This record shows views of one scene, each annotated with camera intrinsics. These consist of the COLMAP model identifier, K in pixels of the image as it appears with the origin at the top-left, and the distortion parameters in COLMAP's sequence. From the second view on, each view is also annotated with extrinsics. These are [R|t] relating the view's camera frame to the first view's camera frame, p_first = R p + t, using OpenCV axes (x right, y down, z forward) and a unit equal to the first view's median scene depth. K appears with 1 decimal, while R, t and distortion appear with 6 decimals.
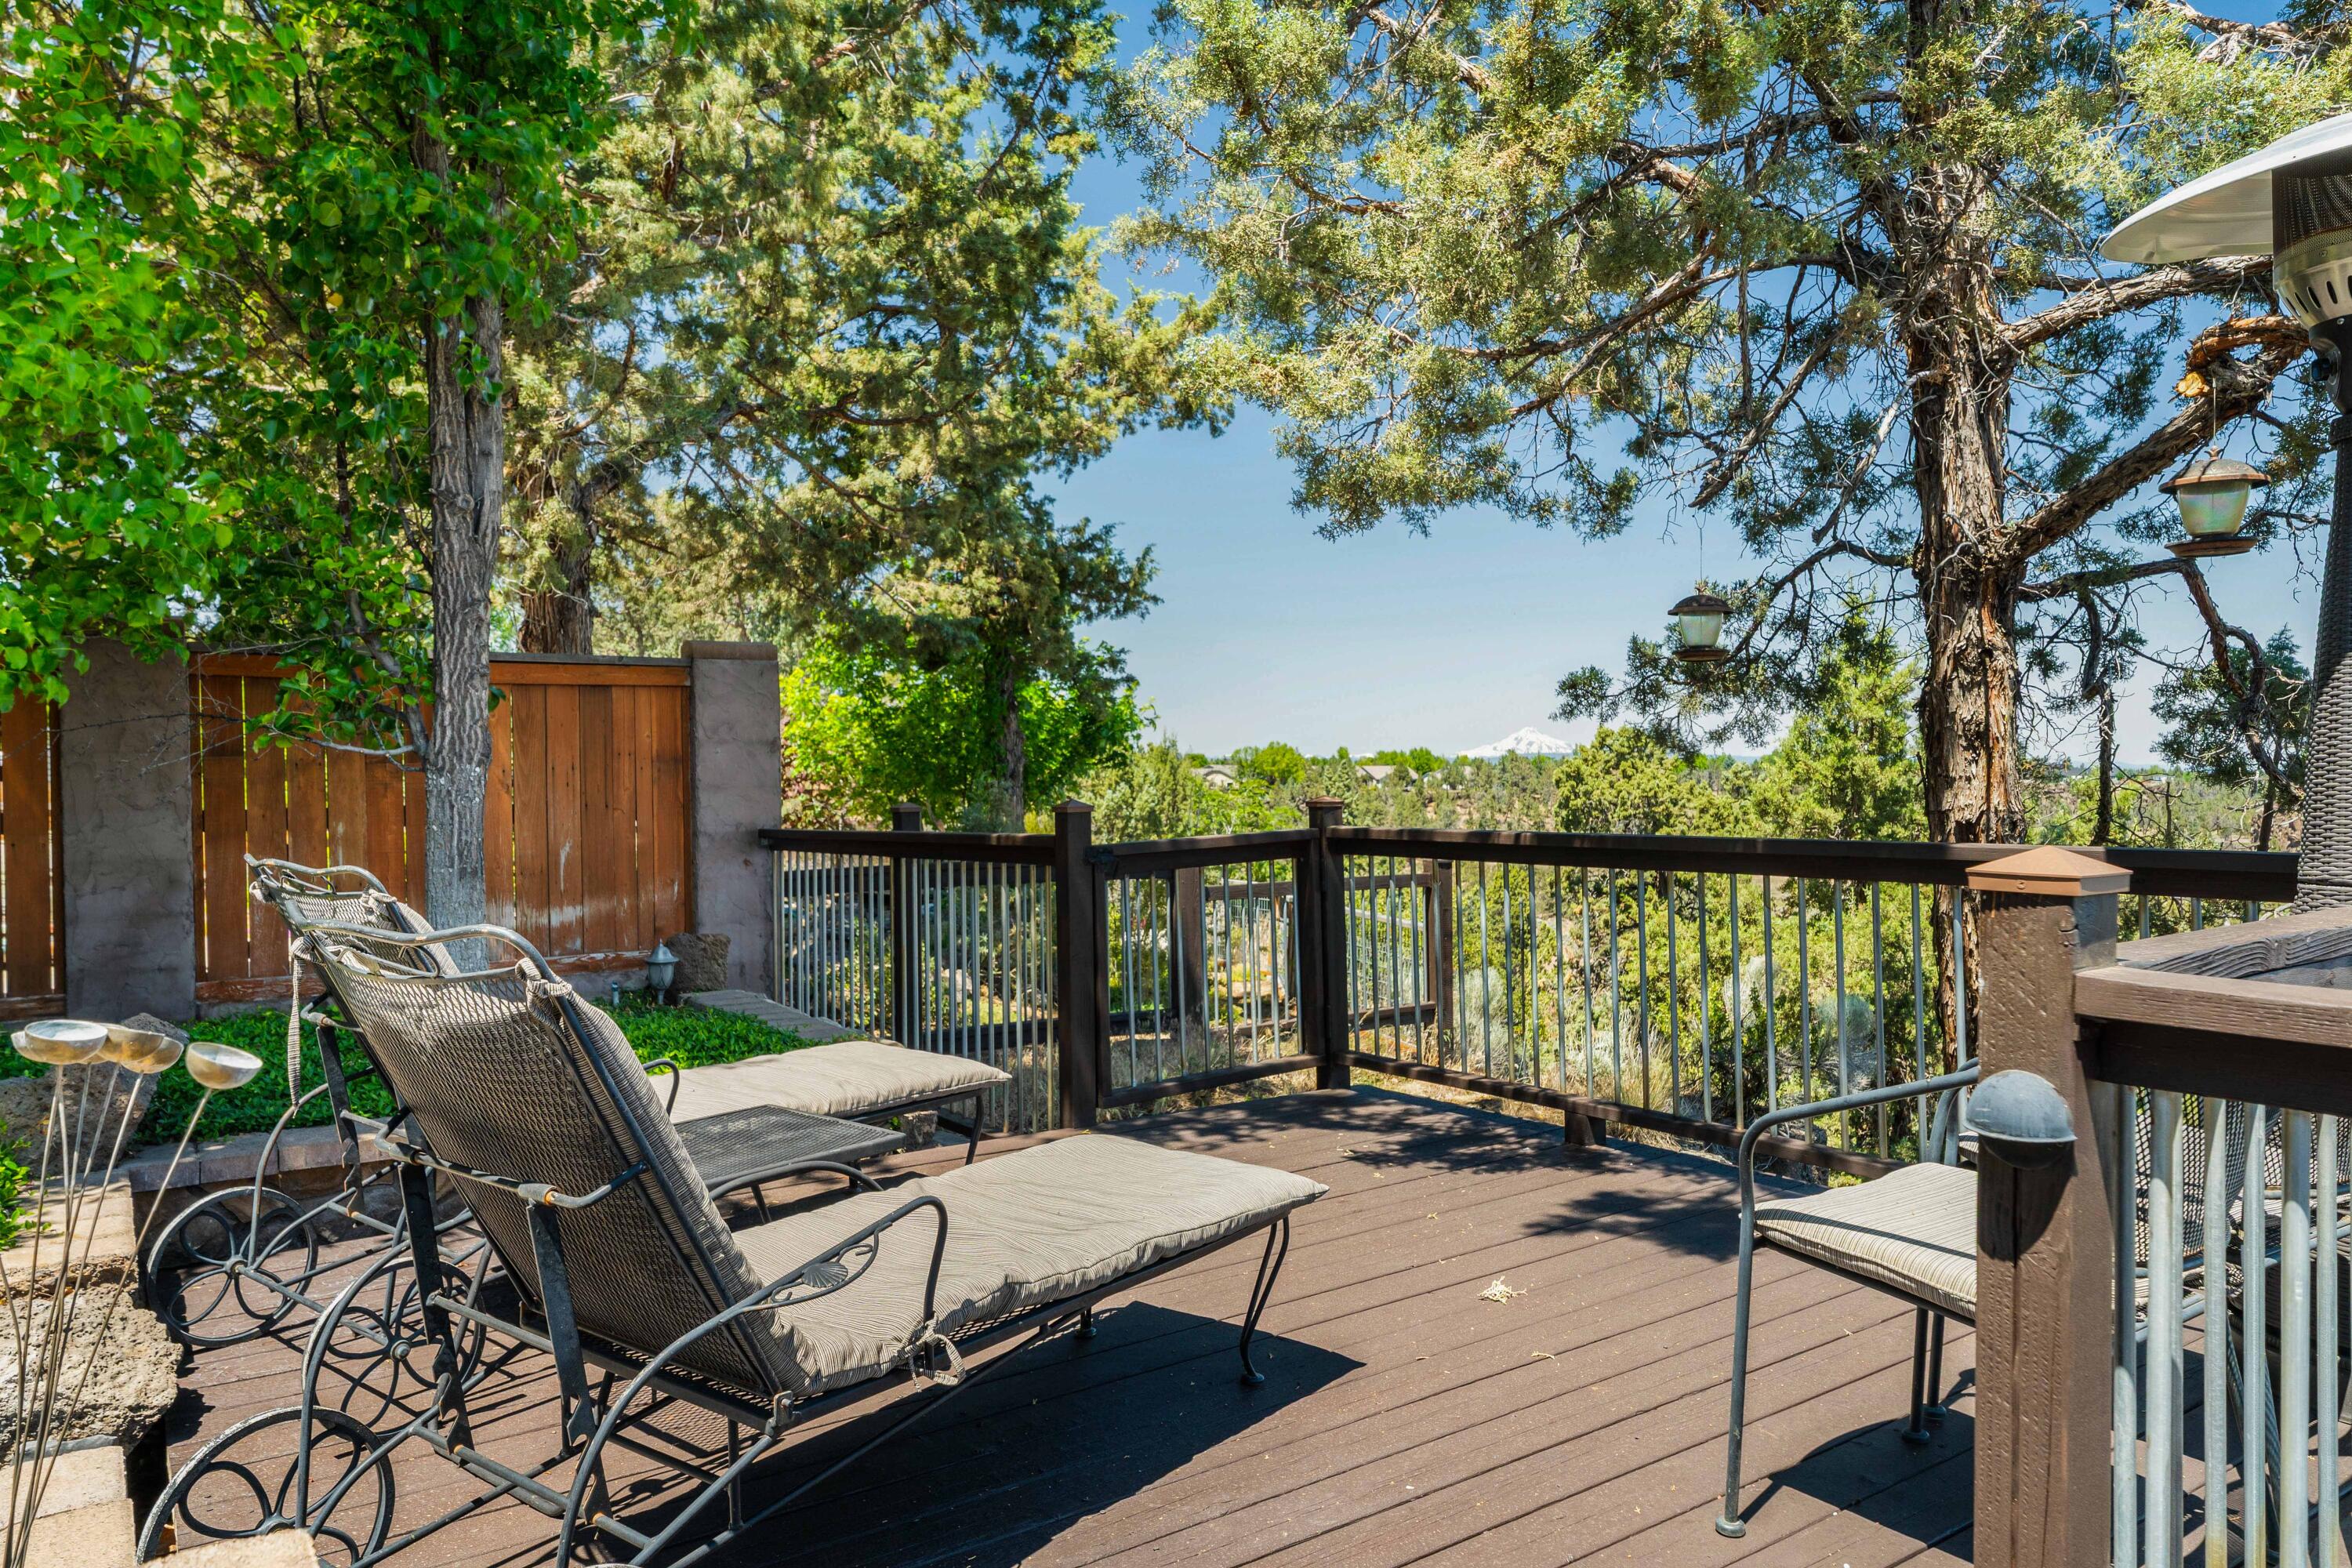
lens RADIAL K [[1593.7, 0, 1179.4], [0, 1593.7, 786.8], [0, 0, 1]] dist [0.043666, 0.001173]
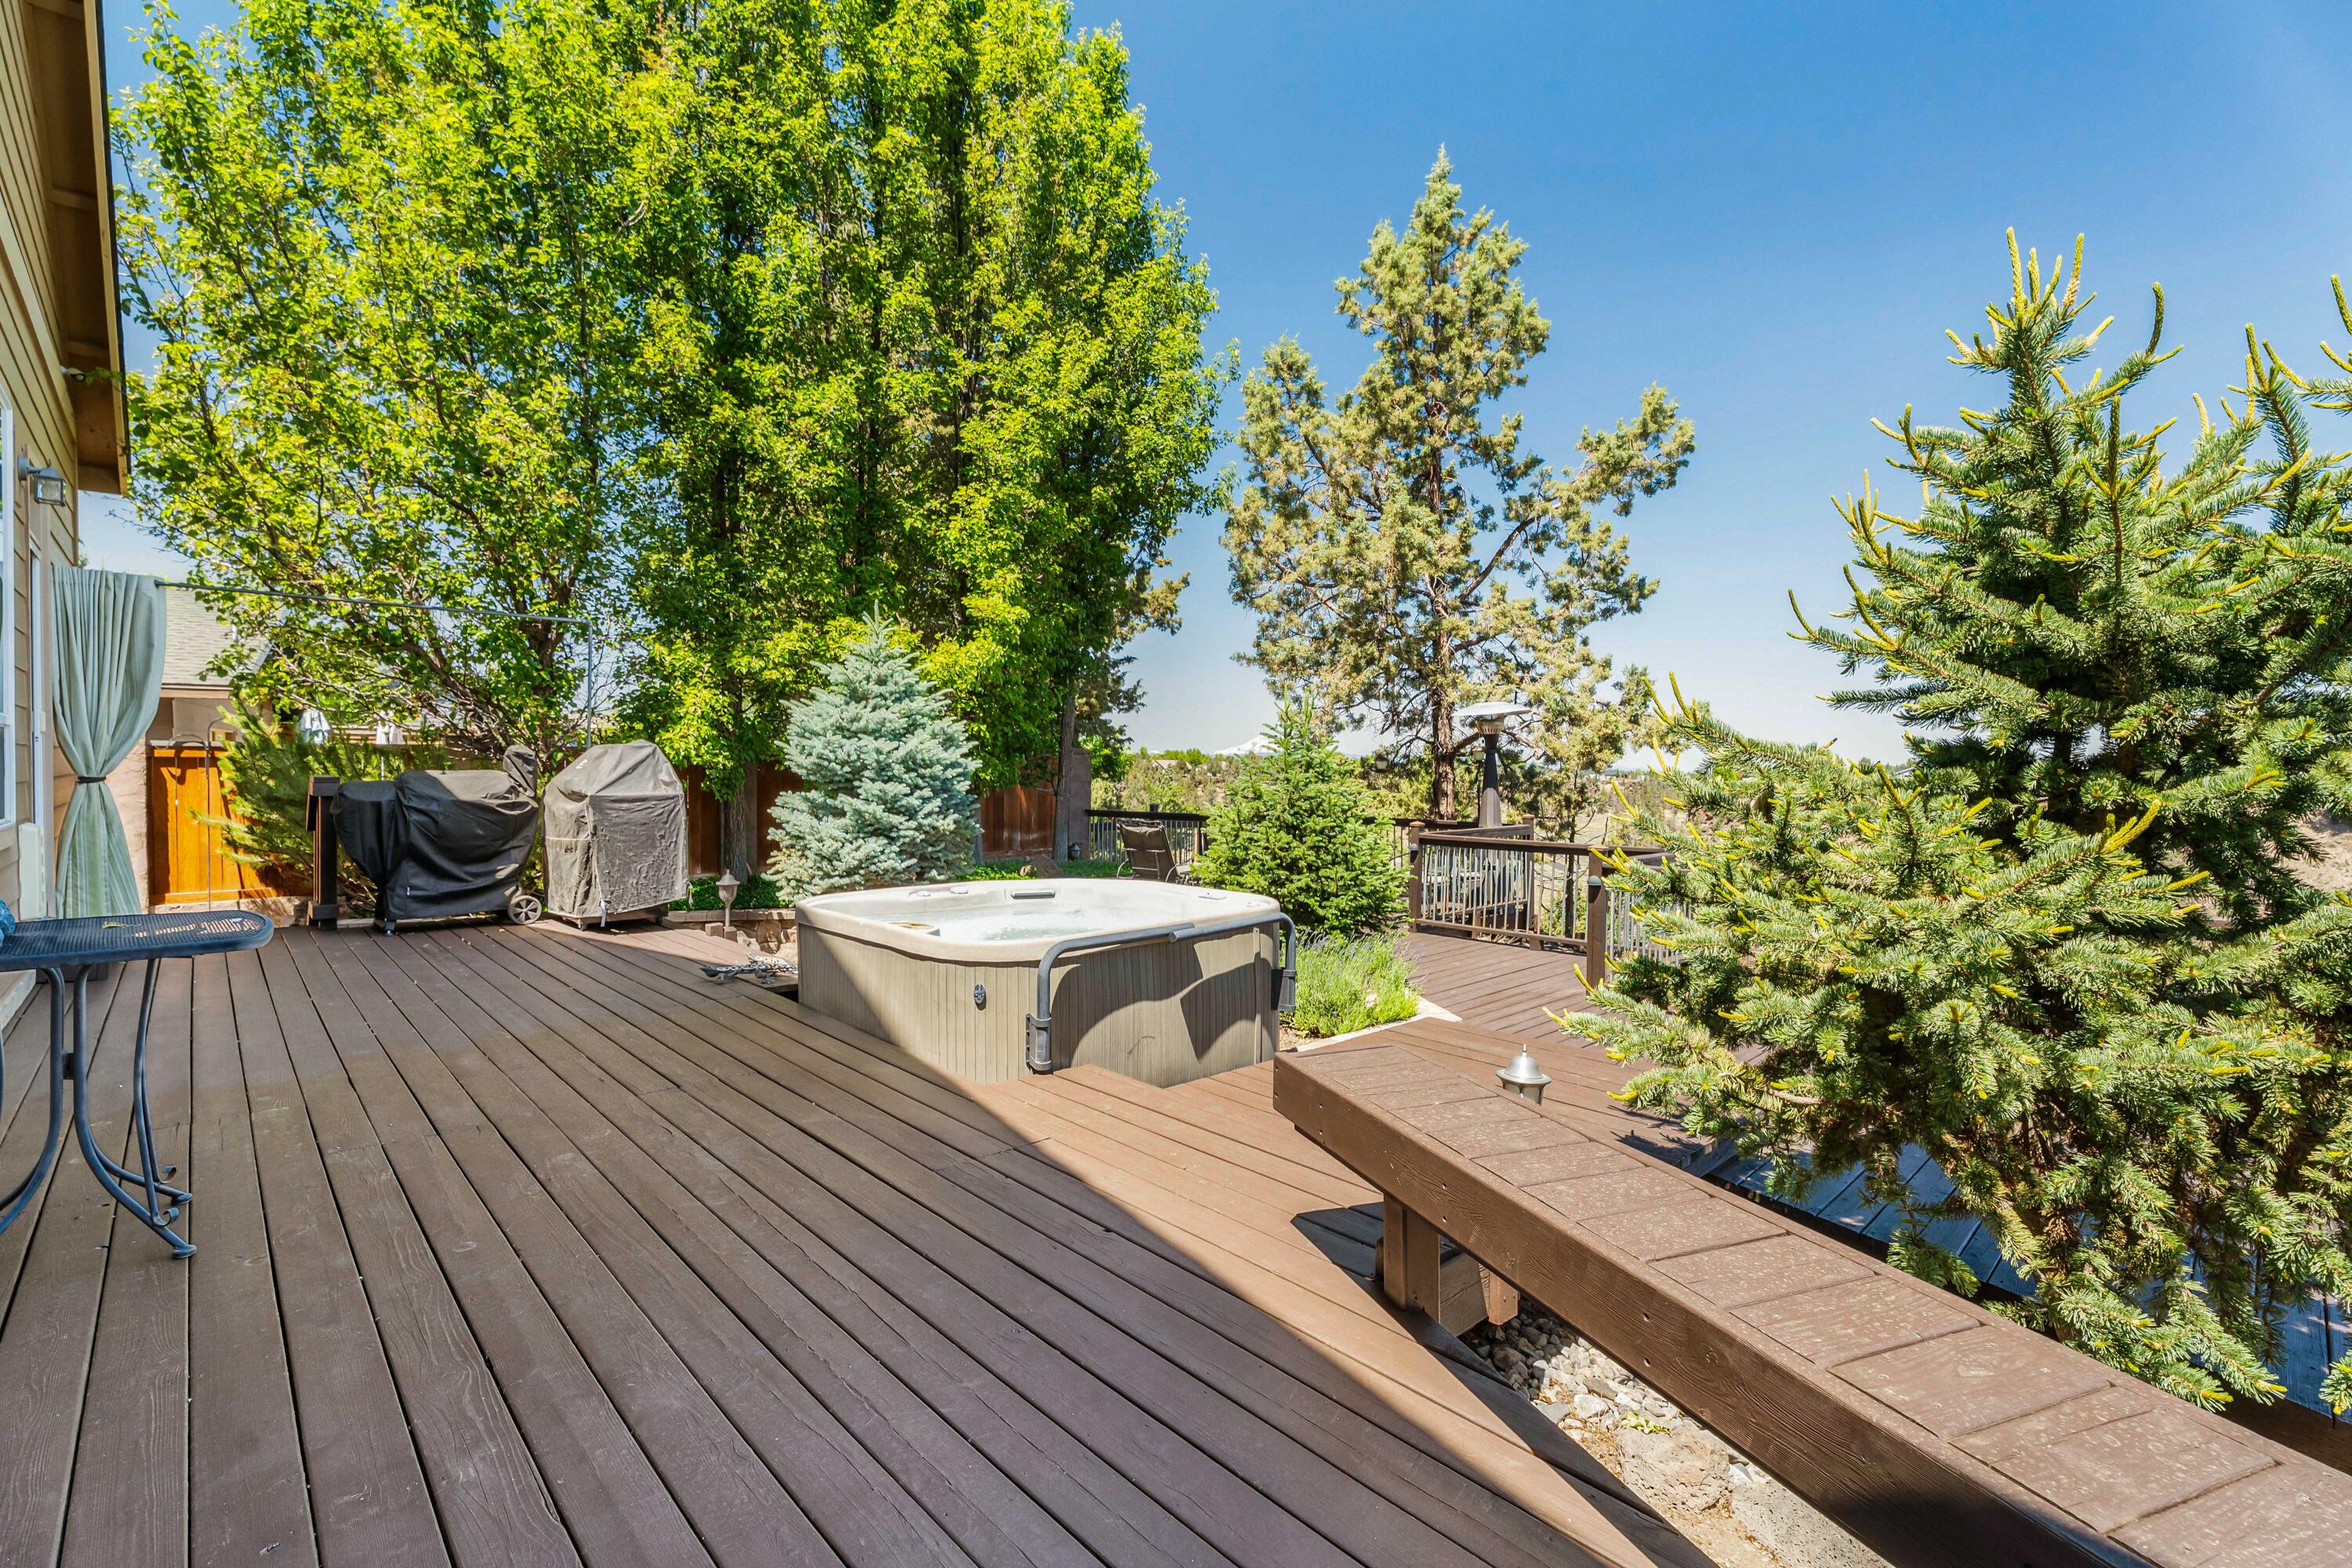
lens RADIAL K [[1066.4, 0, 1173.5], [0, 1066.4, 787.0], [0, 0, 1]] dist [-0.011854, -0.000496]
pose [[0.990835, 0.015191, 0.134222, -0.171446], [-0.017105, 0.999768, 0.013125, -0.021966], [-0.133992, -0.015300, 0.990864, -0.491823]]
